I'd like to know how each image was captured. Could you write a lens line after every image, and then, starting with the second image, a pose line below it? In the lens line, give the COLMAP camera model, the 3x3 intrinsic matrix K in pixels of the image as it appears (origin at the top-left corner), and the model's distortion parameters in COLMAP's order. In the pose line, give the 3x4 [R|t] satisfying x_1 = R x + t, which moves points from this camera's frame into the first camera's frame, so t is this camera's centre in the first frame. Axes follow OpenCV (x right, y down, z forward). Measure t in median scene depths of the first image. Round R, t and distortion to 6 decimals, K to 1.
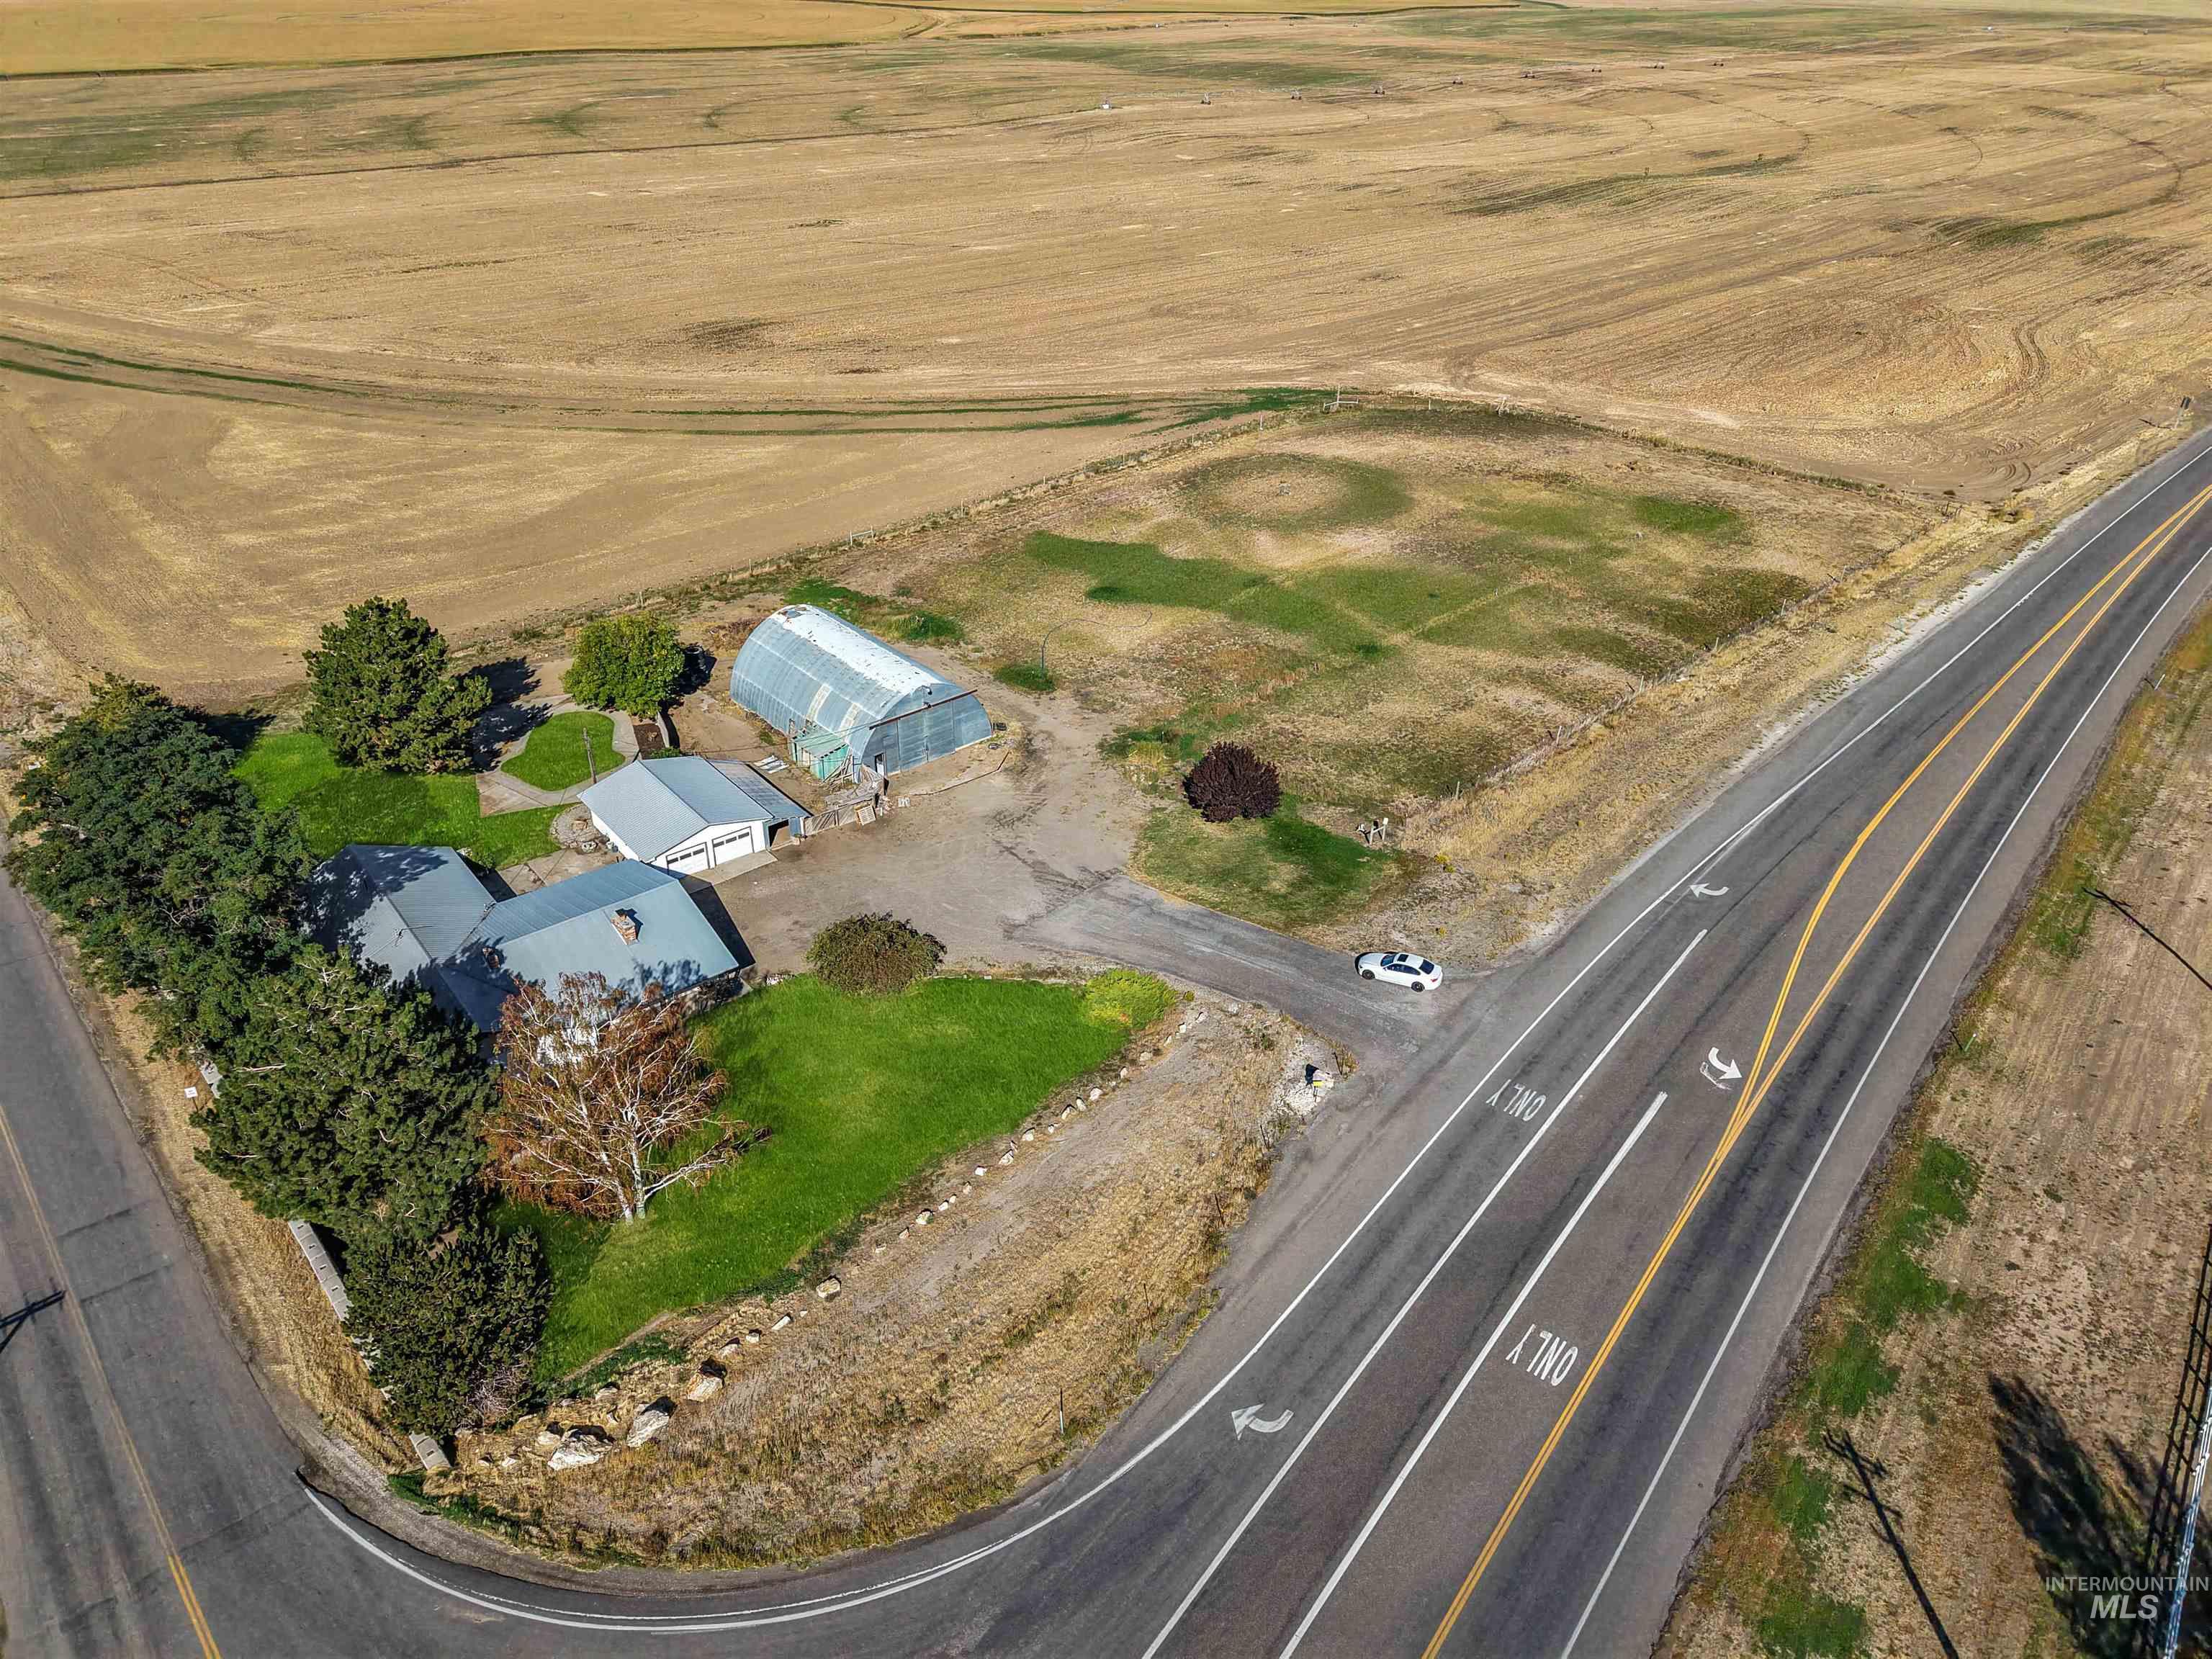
lens RADIAL K [[1483.9, 0, 1094.3], [0, 1483.9, 827.7], [0, 0, 1]] dist [0.026113, -0.024426]
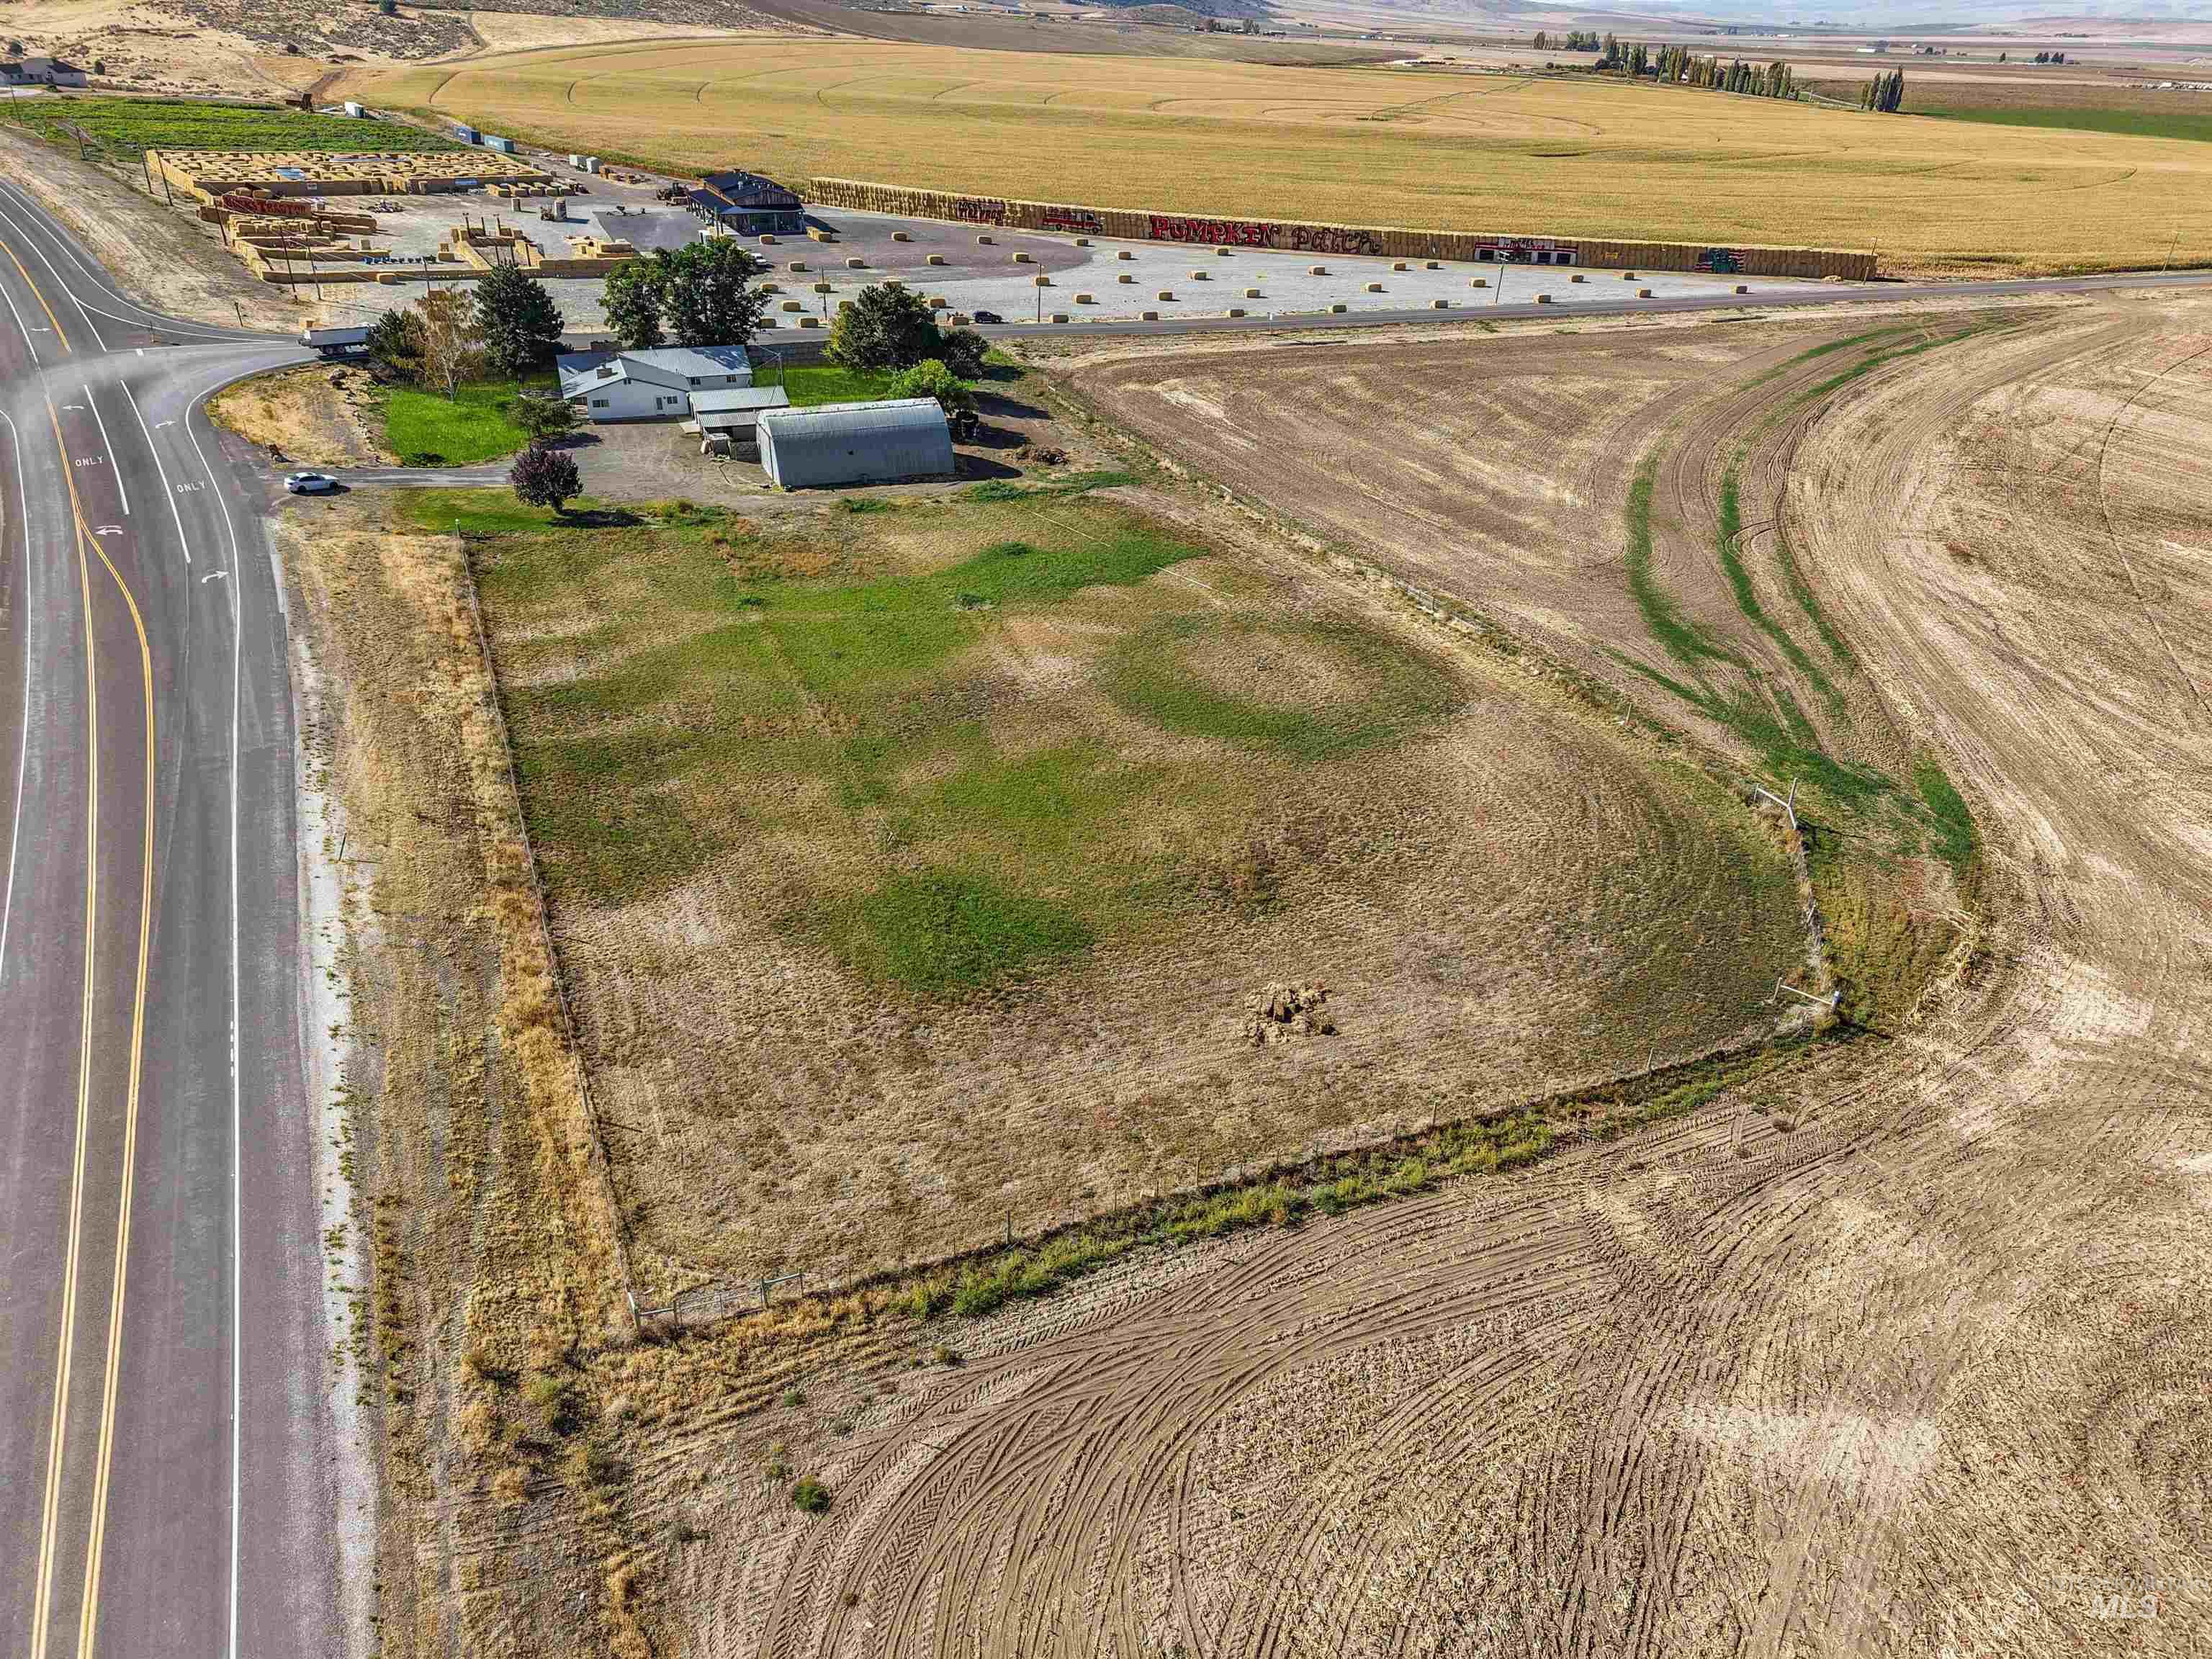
lens RADIAL K [[1483.9, 0, 1094.3], [0, 1483.9, 827.7], [0, 0, 1]] dist [0.026113, -0.024426]
pose [[-0.326061, 0.438800, -0.837340, 1.012136], [-0.507031, 0.666397, 0.546657, -0.681114], [0.797875, 0.602801, 0.005198, 1.312616]]
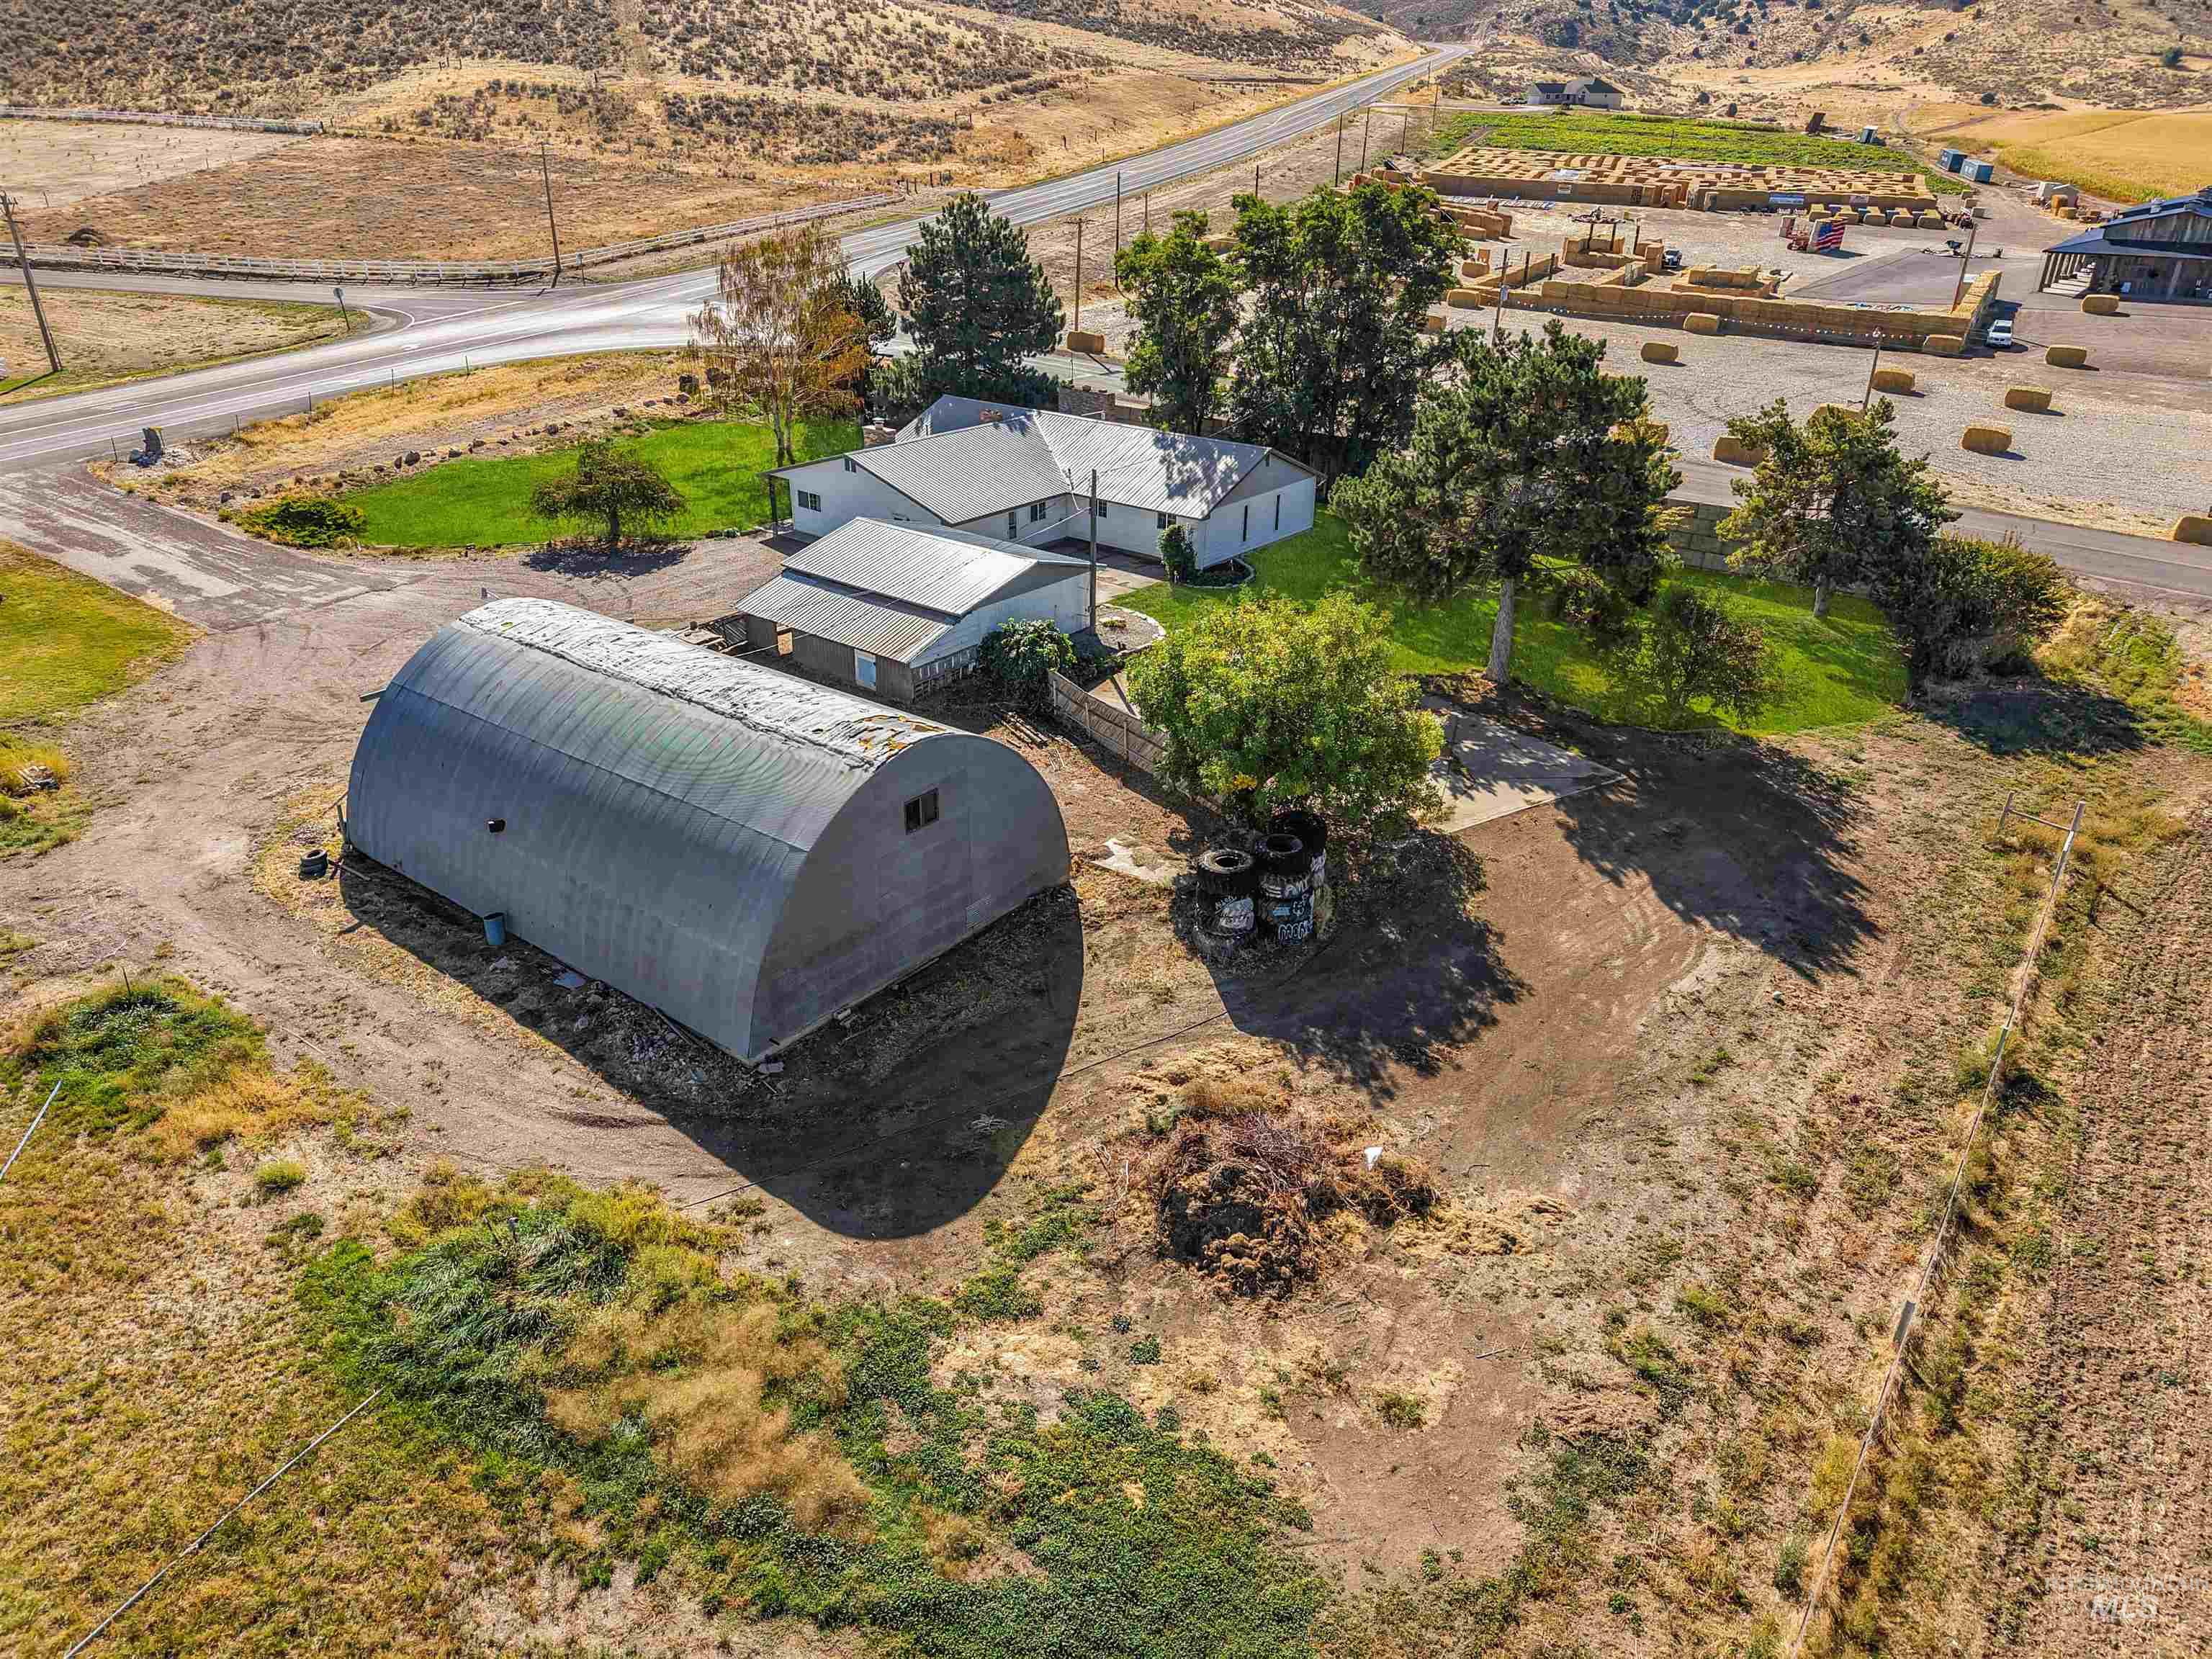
lens RADIAL K [[1483.9, 0, 1094.3], [0, 1483.9, 827.7], [0, 0, 1]] dist [0.026113, -0.024426]
pose [[-0.980340, 0.068143, -0.185177, -0.178926], [-0.119476, 0.541882, 0.831919, -0.396191], [0.157033, 0.837687, -0.523087, 1.161037]]
